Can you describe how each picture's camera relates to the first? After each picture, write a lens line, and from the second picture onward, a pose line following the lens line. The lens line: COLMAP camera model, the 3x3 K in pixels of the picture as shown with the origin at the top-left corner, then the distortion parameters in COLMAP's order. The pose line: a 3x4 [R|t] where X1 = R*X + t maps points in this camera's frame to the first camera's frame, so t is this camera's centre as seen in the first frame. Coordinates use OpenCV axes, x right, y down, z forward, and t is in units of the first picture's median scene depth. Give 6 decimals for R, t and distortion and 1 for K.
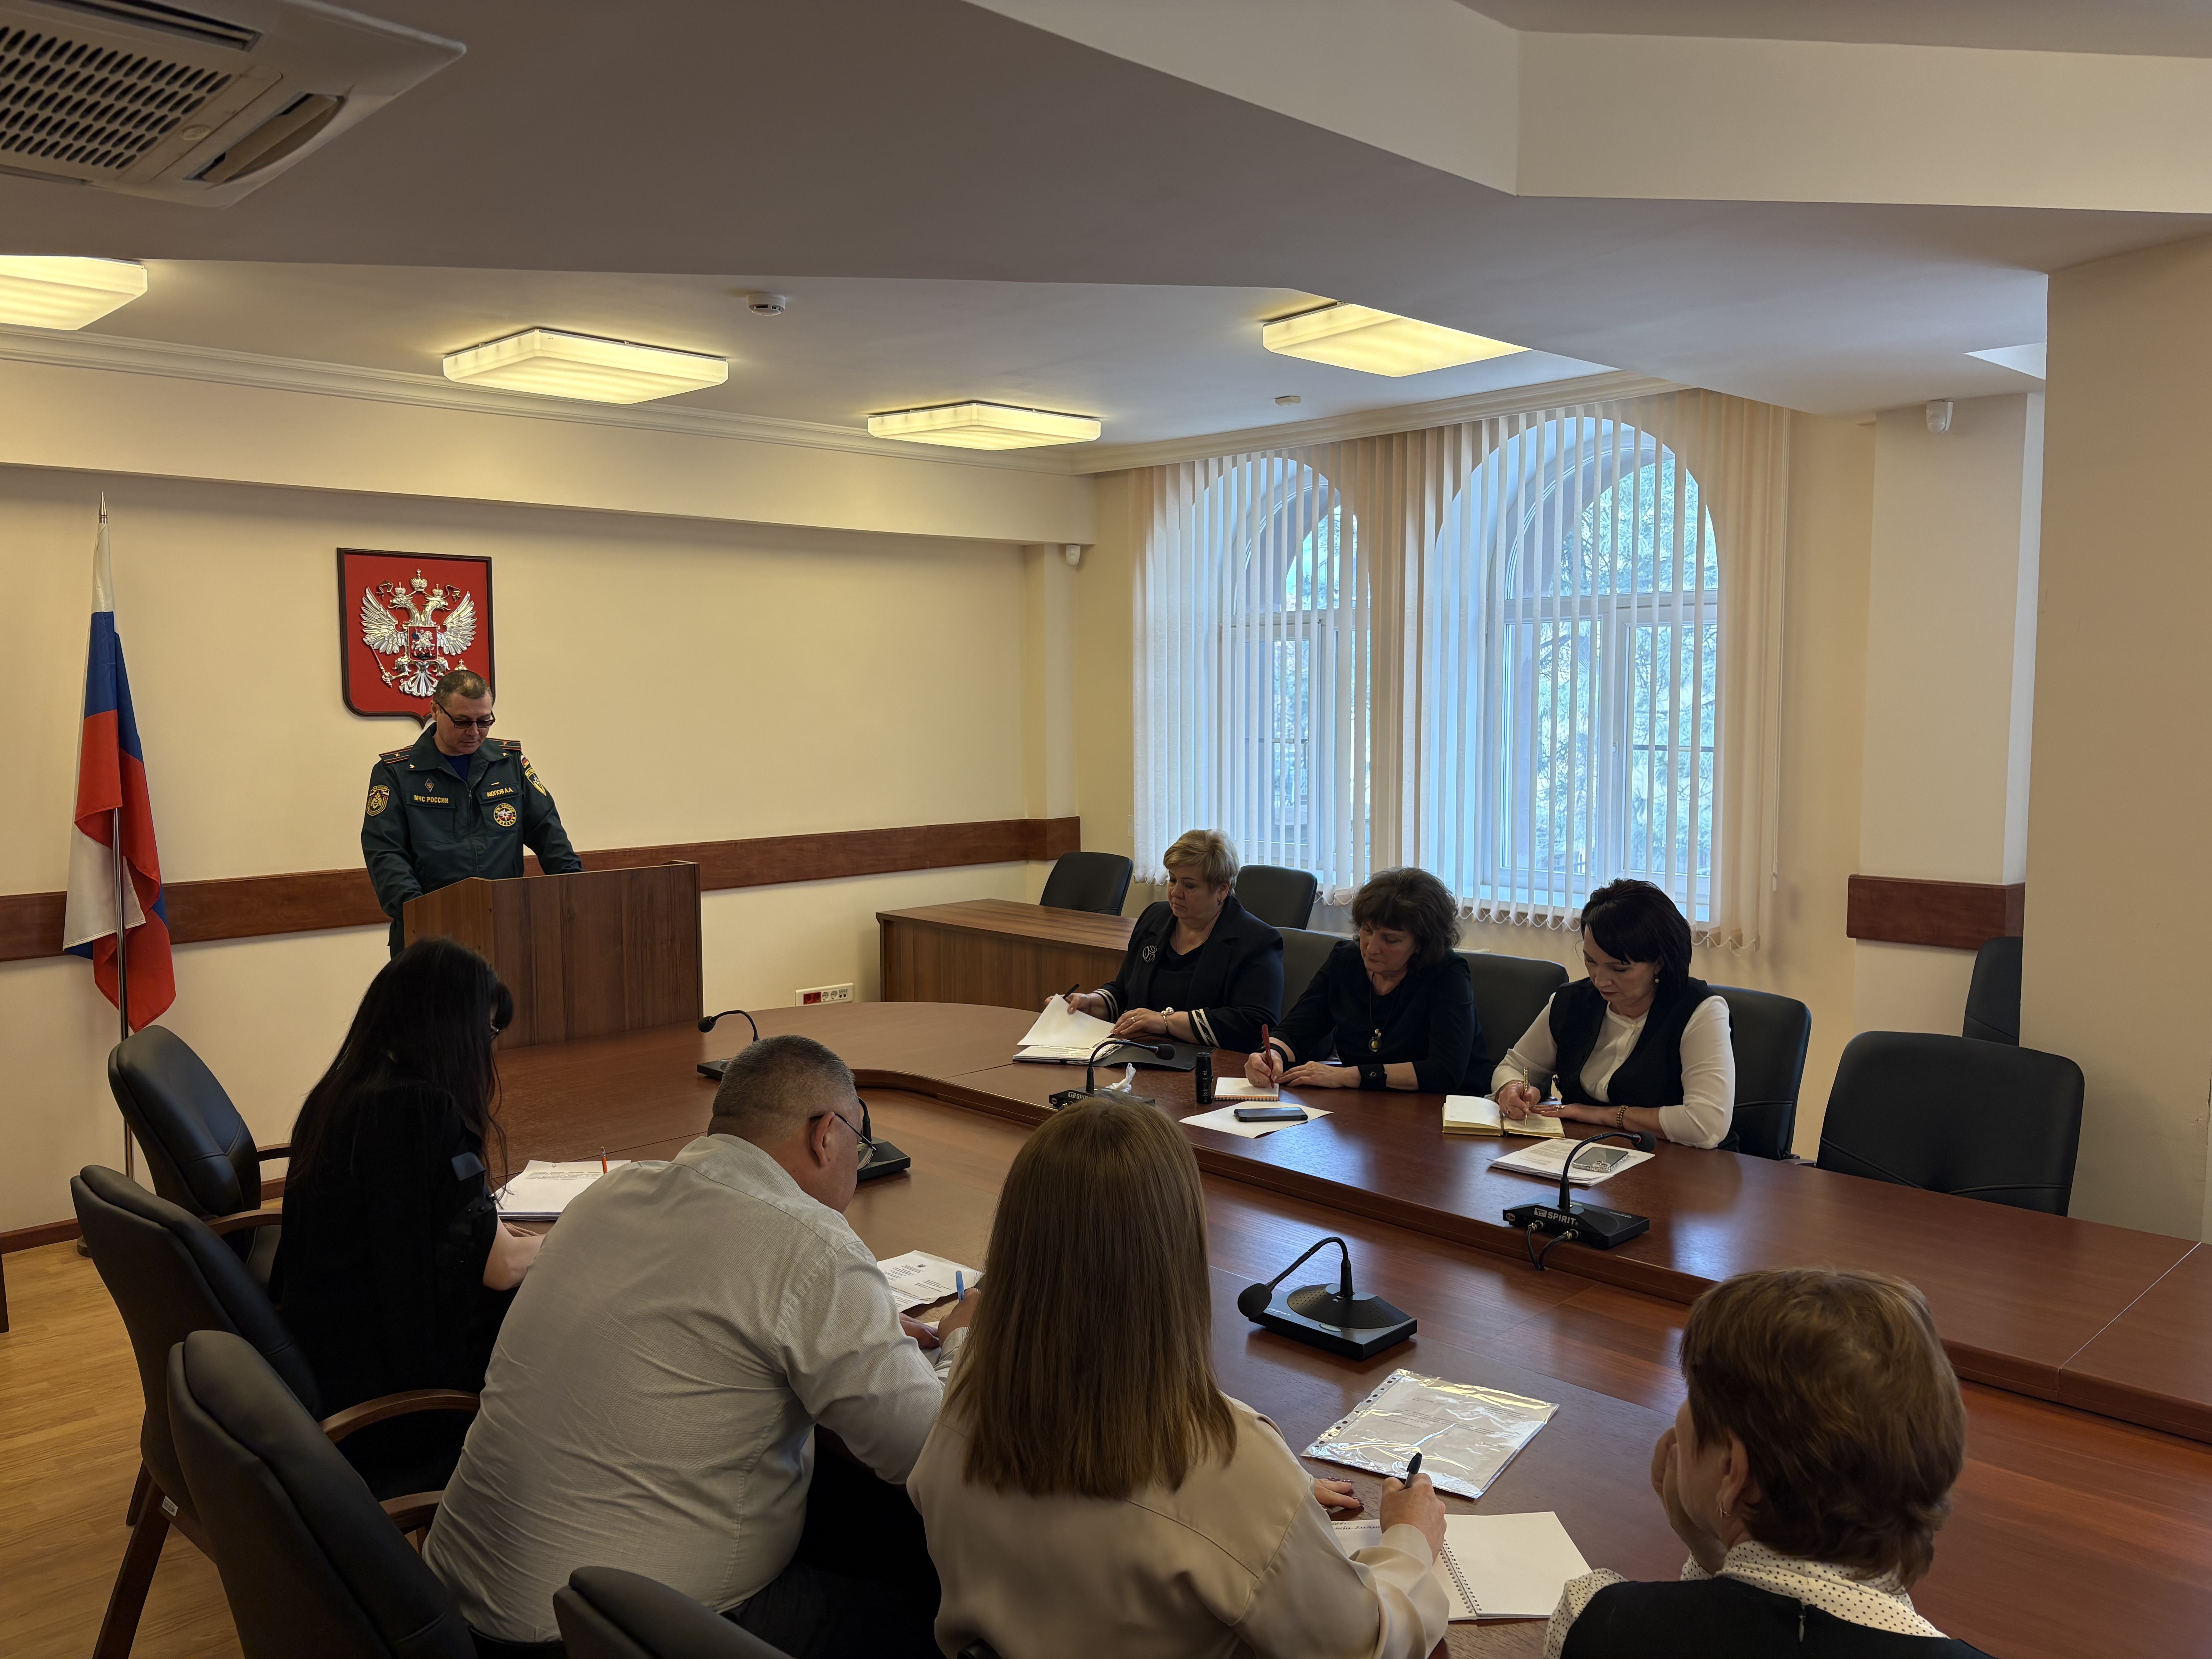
lens RADIAL K [[1658.4, 0, 1097.0], [0, 1658.4, 823.9], [0, 0, 1]] dist [-0.031617, 0.001369]
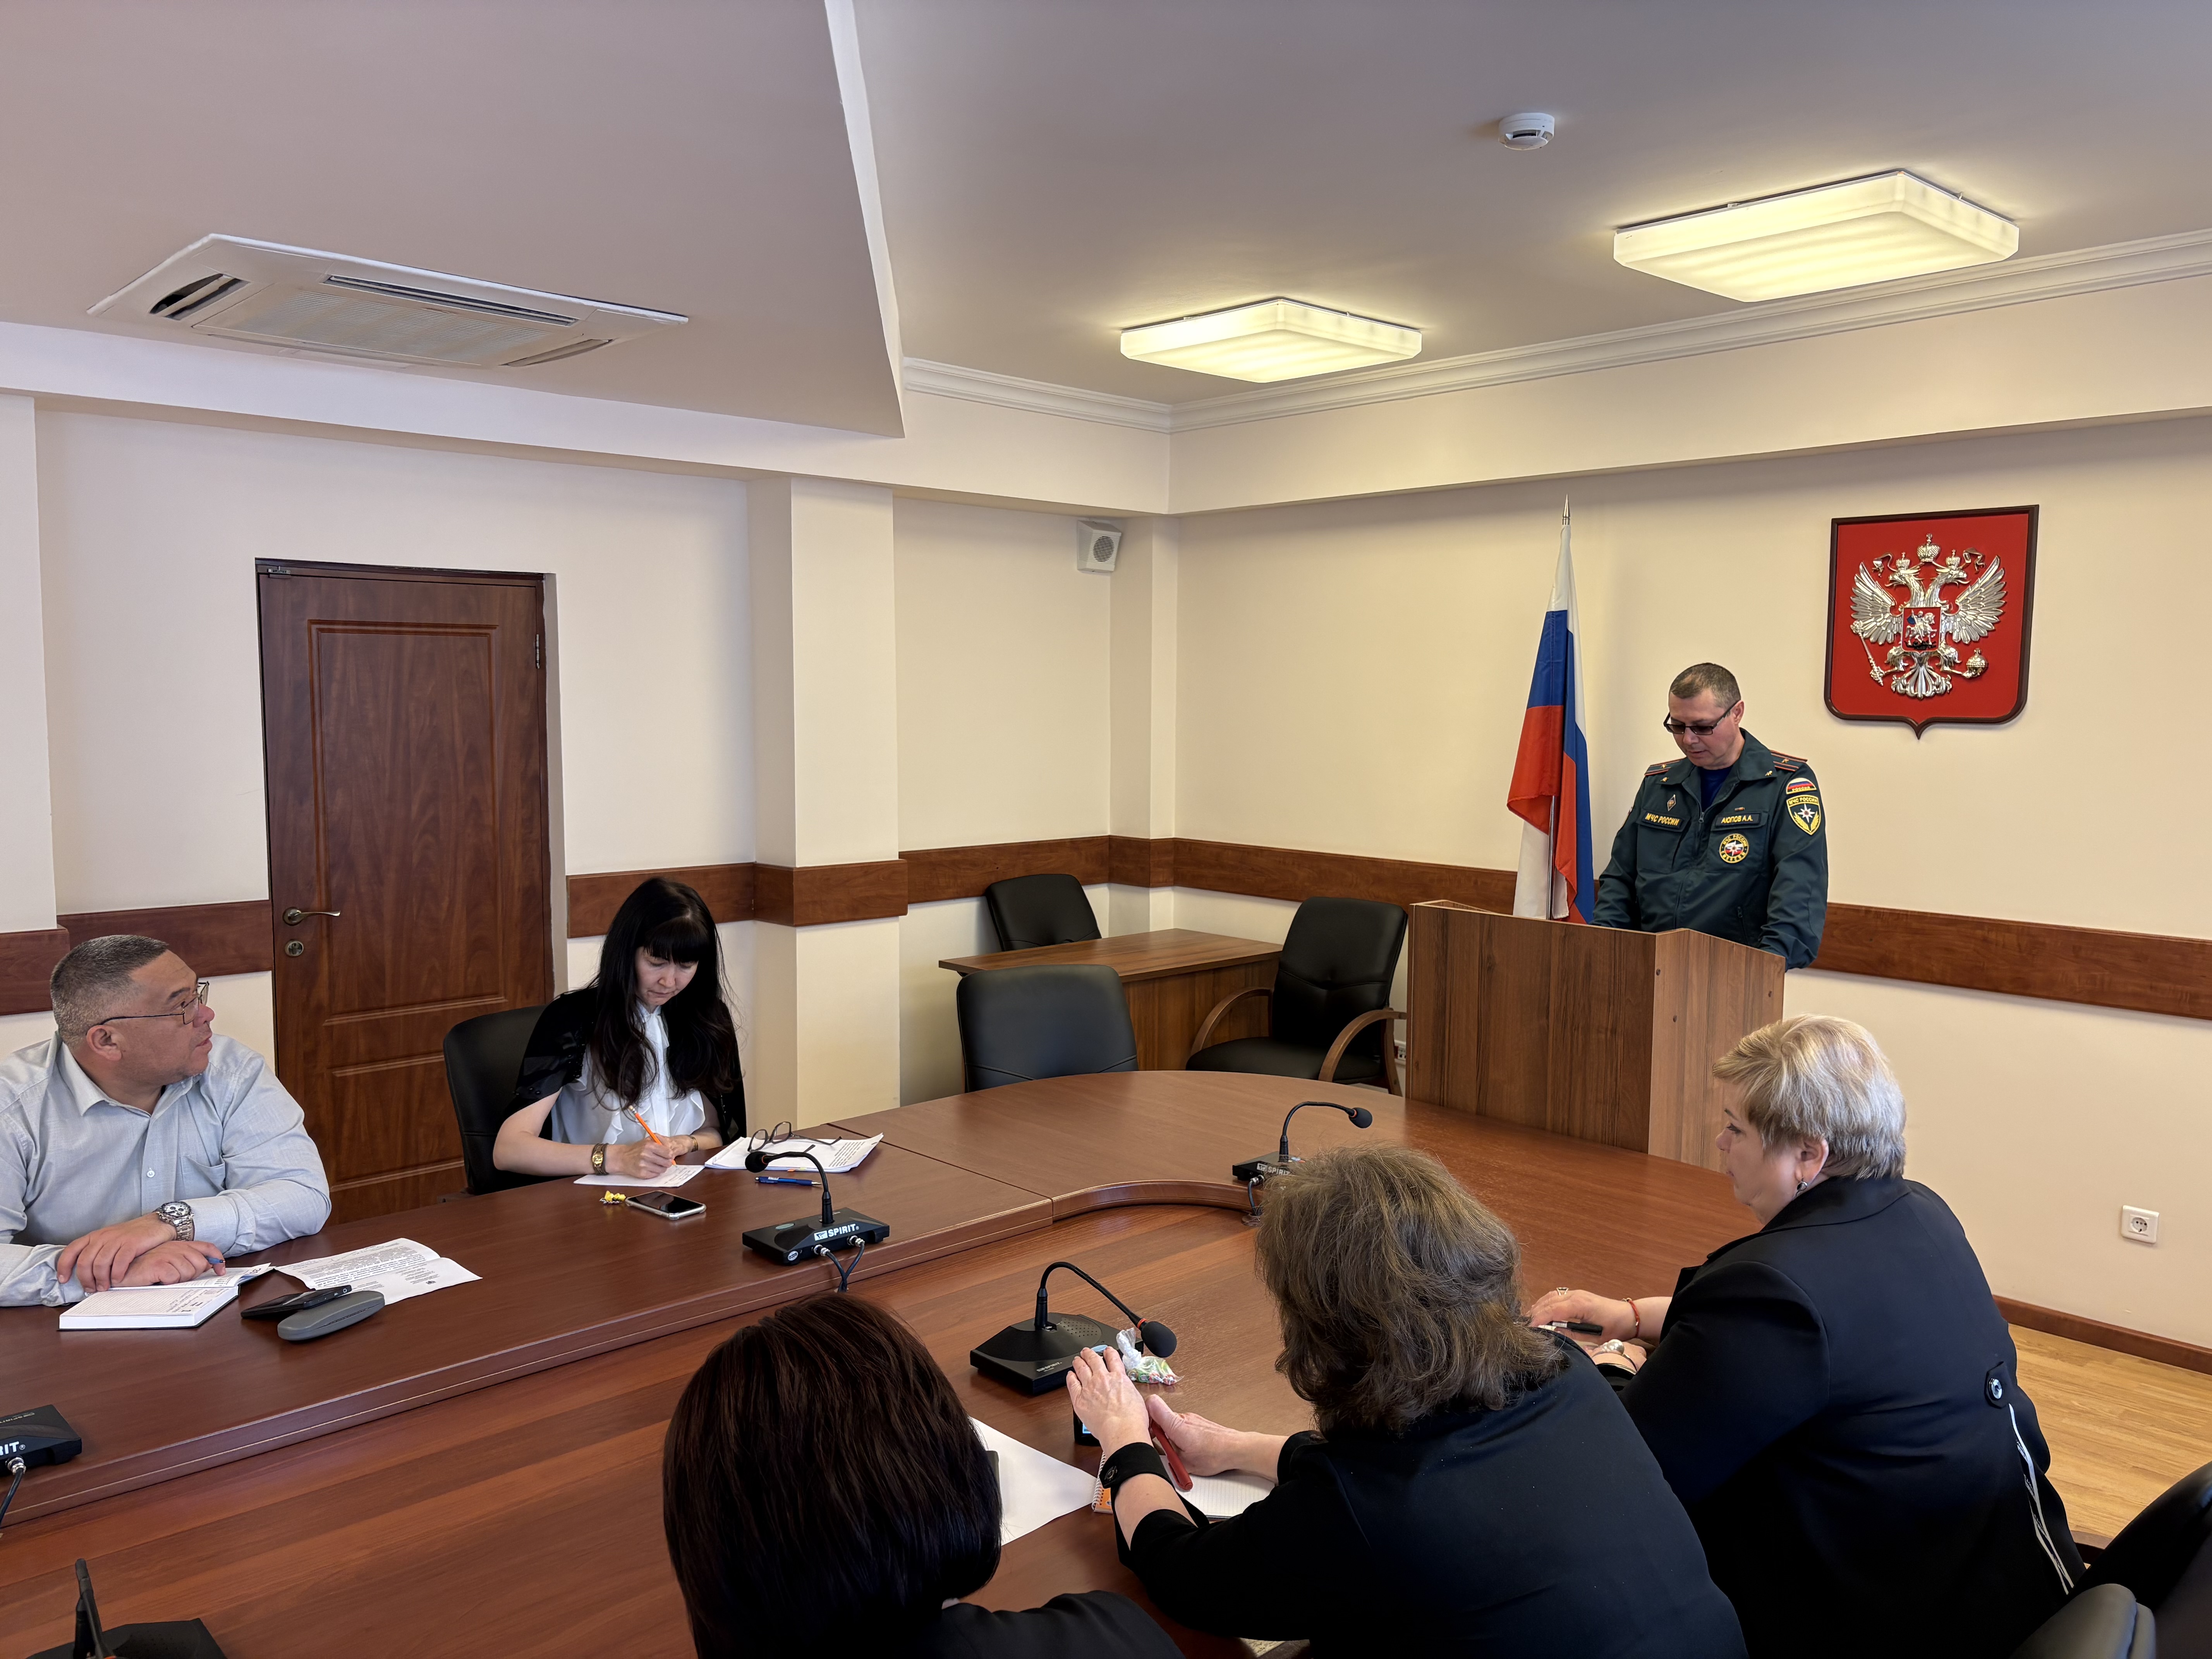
lens RADIAL K [[1658.4, 0, 1102.3], [0, 1658.4, 821.4], [0, 0, 1]] dist [-0.031617, 0.001369]
pose [[-0.064141, 0.086519, -0.994183, 0.442397], [-0.081200, 0.992479, 0.091609, -0.065717], [0.994632, 0.086603, -0.056634, 0.742831]]
